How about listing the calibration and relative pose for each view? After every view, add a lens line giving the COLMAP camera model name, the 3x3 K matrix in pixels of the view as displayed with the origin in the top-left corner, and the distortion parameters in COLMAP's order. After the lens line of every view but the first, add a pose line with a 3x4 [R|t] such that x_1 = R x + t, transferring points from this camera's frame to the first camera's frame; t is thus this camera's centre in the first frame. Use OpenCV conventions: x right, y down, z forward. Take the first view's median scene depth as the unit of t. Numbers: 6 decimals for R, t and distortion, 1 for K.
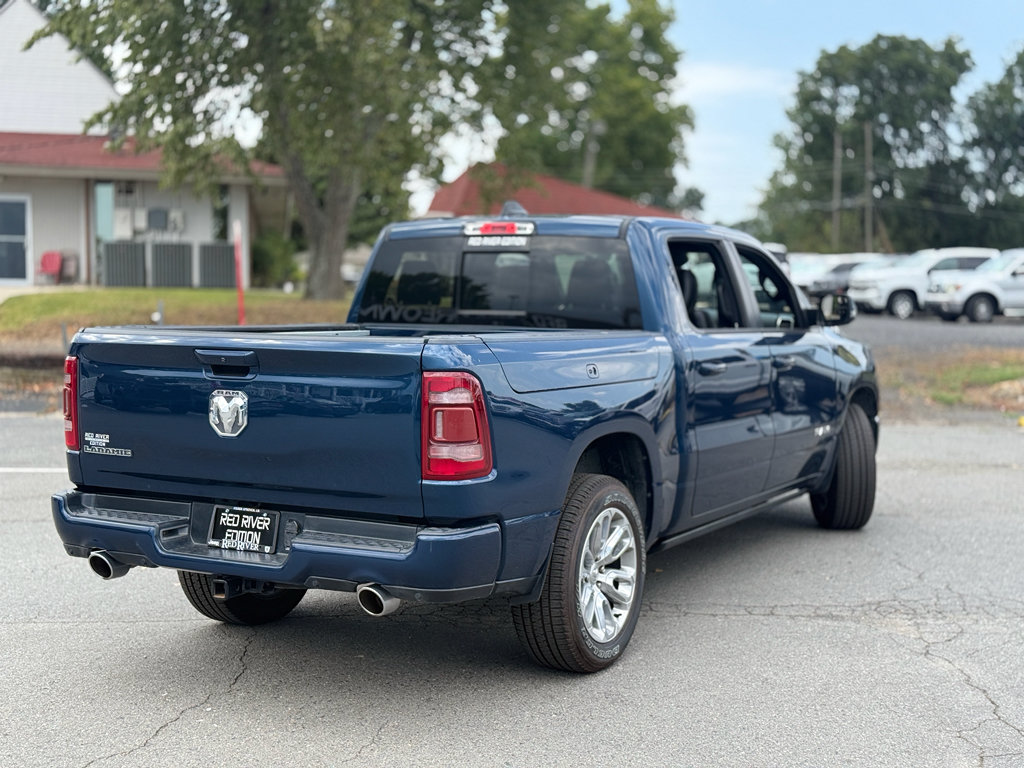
lens RADIAL K [[1405.3, 0, 512.0], [0, 1405.3, 384.0], [0, 0, 1]] dist [0.196571, -0.430417]
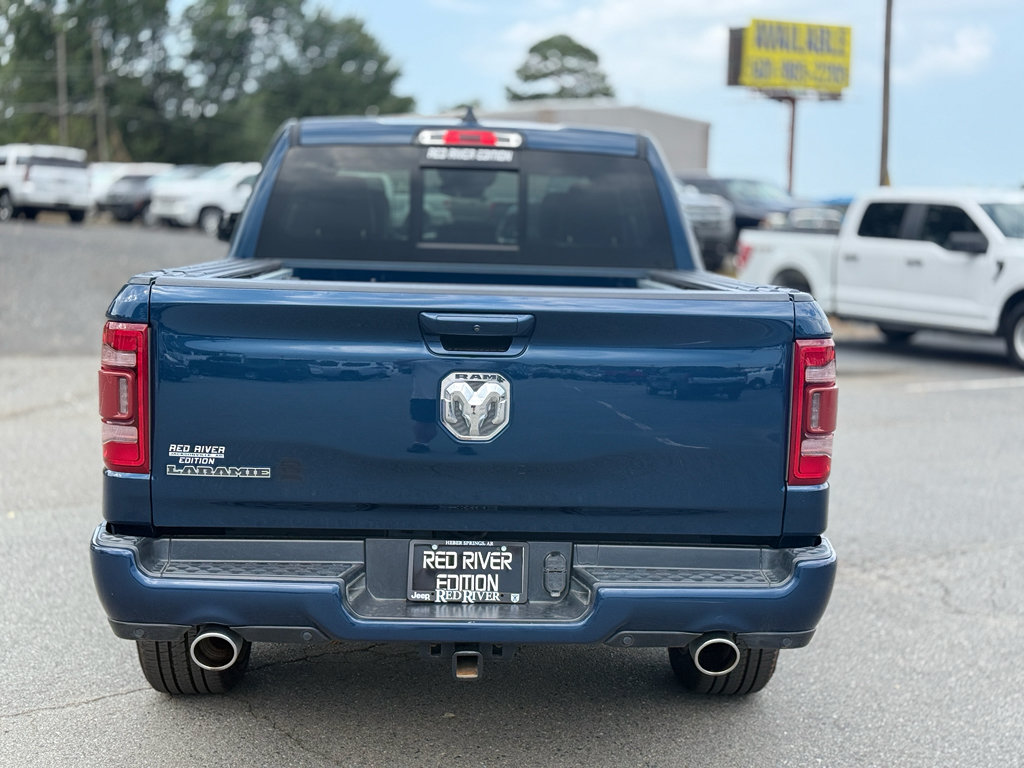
lens RADIAL K [[1405.3, 0, 512.0], [0, 1405.3, 384.0], [0, 0, 1]] dist [0.196571, -0.430417]
pose [[0.851294, -0.047492, 0.522536, -0.470937], [0.015145, 0.997704, 0.066005, -0.030034], [-0.524471, -0.048276, 0.850059, 0.368955]]
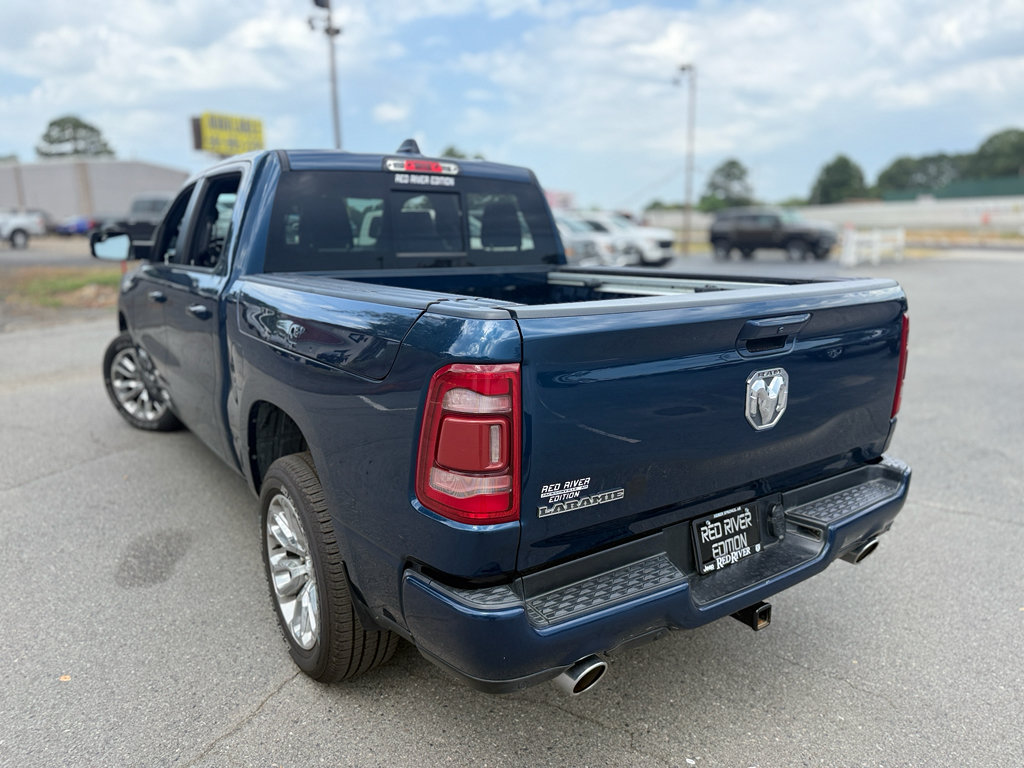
lens RADIAL K [[722.6, 0, 509.0], [0, 722.6, 384.6], [0, 0, 1]] dist [0.086019, -0.125466]
pose [[0.444445, -0.195380, 0.874240, -0.529995], [0.064937, 0.980385, 0.186090, -0.060527], [-0.893449, -0.025936, 0.448414, 0.833046]]
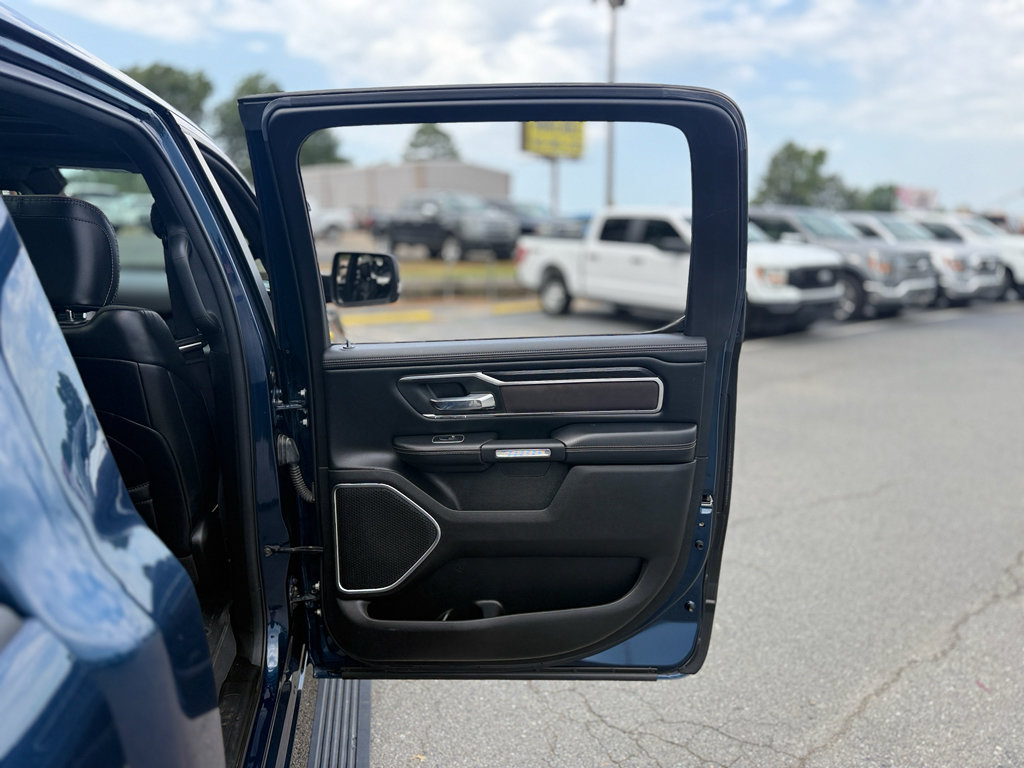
lens RADIAL K [[722.6, 0, 509.0], [0, 722.6, 384.6], [0, 0, 1]] dist [0.086019, -0.125466]
pose [[0.778040, -0.127467, 0.615147, 0.107656], [0.029322, 0.985500, 0.167123, -0.079590], [-0.627530, -0.111991, 0.770496, 0.969643]]
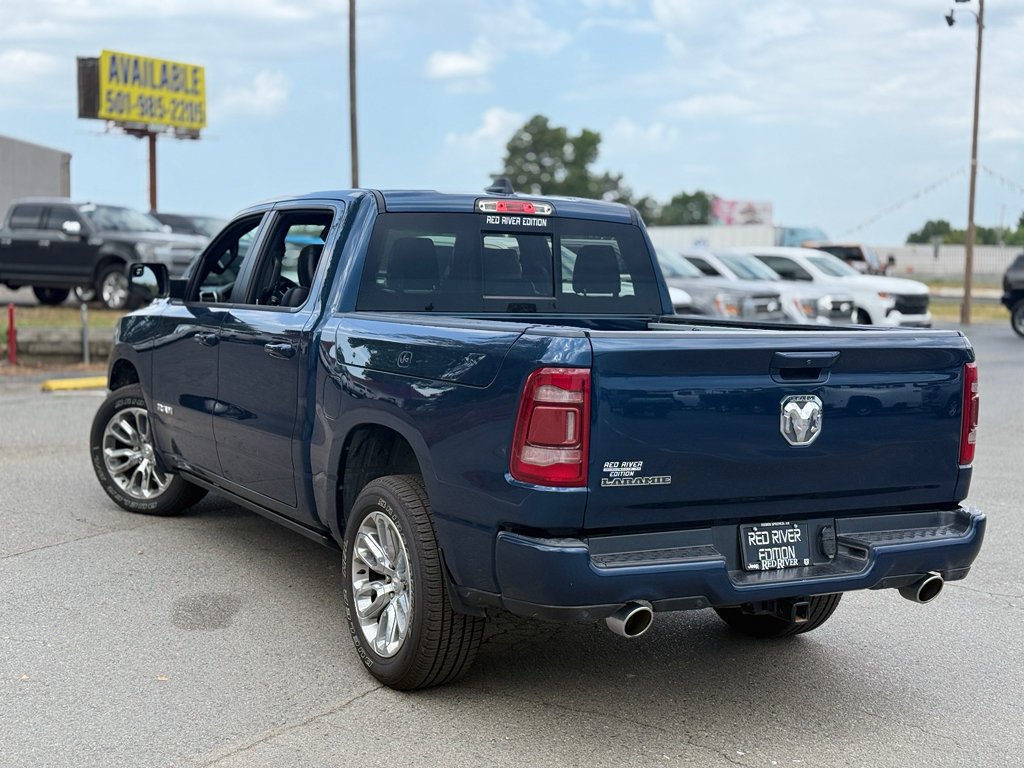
lens RADIAL K [[1405.3, 0, 512.0], [0, 1405.3, 384.0], [0, 0, 1]] dist [0.196571, -0.430417]
pose [[0.524124, -0.064704, 0.849180, -0.943776], [0.034757, 0.997904, 0.054583, -0.052034], [-0.850932, 0.000907, 0.525275, 0.595692]]
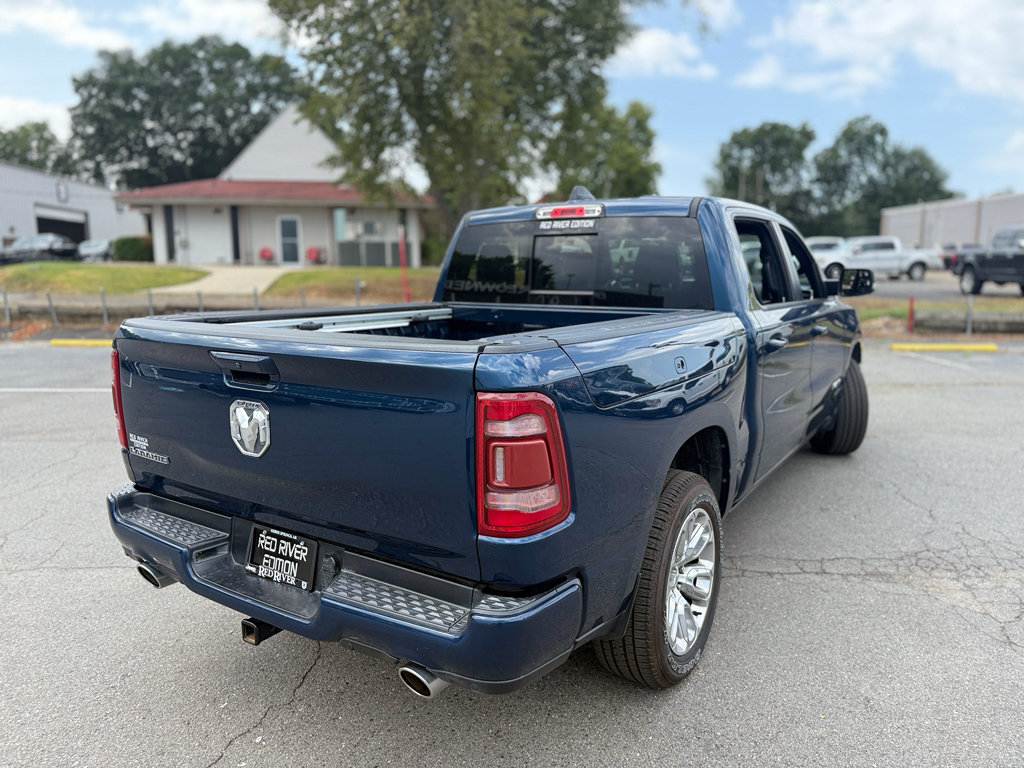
lens RADIAL K [[709.2, 0, 512.0], [0, 709.2, 384.0], [0, 0, 1]] dist [0.144909, -0.273175]
pose [[0.997443, -0.000123, -0.071466, -0.015264], [0.007124, 0.995188, 0.097723, -0.040009], [0.071110, -0.097982, 0.992644, 0.523349]]
